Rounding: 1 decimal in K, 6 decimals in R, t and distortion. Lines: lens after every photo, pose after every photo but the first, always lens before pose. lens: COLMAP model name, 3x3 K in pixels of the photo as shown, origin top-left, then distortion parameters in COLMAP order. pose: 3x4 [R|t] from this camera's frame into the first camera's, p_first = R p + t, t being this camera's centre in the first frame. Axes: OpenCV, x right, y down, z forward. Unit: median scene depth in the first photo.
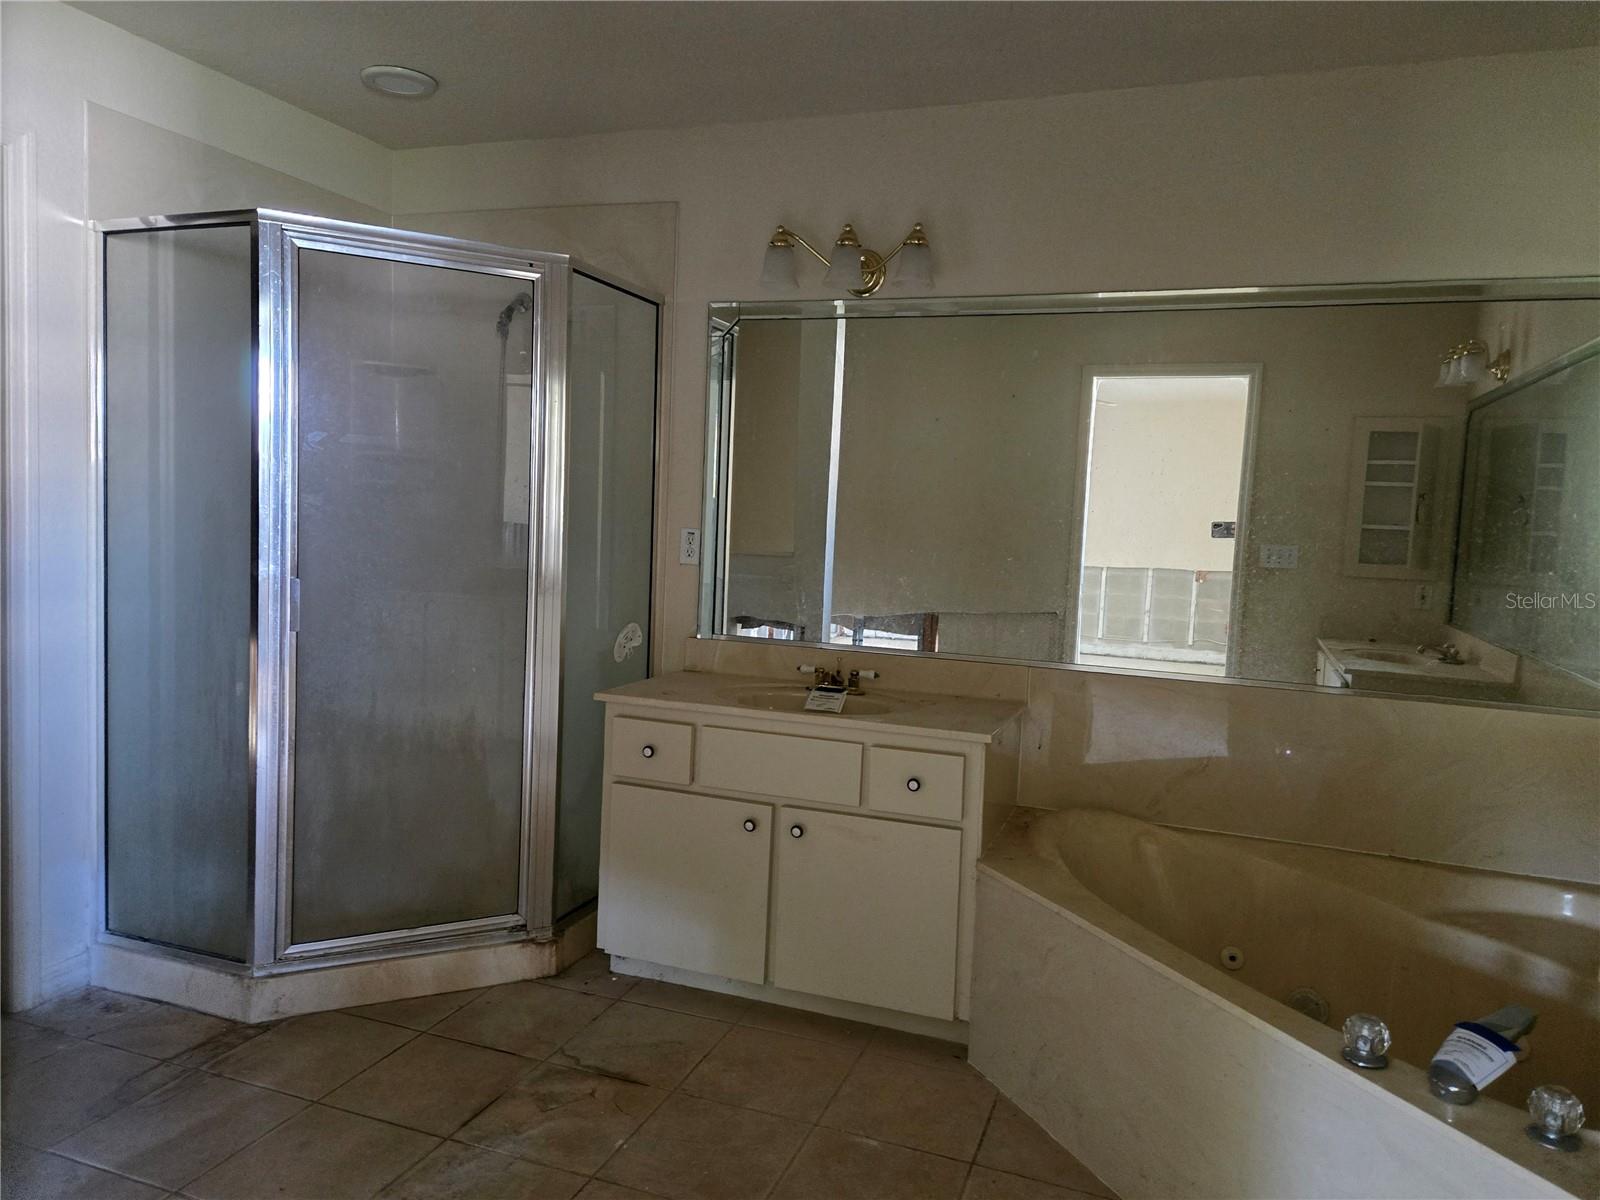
lens RADIAL K [[1082.8, 0, 801.2], [0, 1082.8, 570.4], [0, 0, 1]] dist [0.091399, -0.079592]
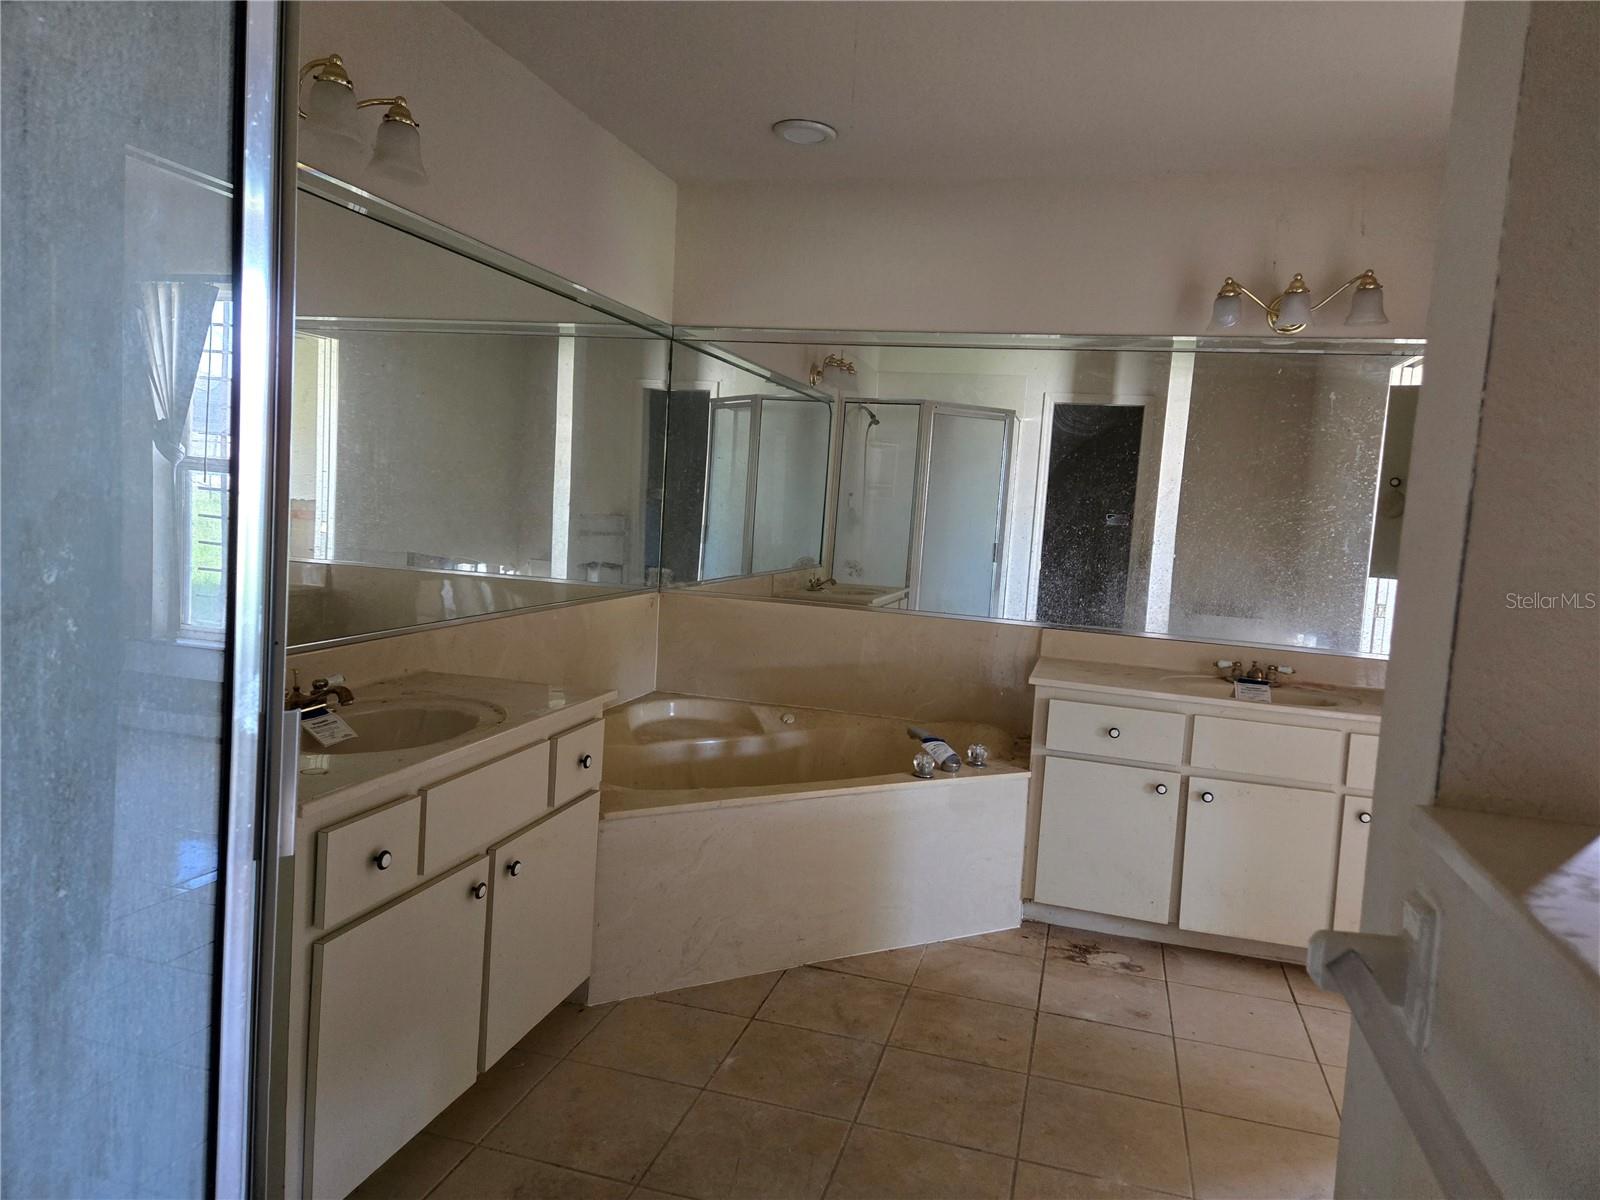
lens RADIAL K [[1063.9, 0, 807.4], [0, 1063.9, 586.8], [0, 0, 1]] dist [0.089623, -0.074103]
pose [[-0.067130, -0.128105, 0.989486, -0.808675], [-0.001182, 0.991733, 0.128316, -0.075580], [-0.997744, 0.007445, -0.066726, 0.849122]]
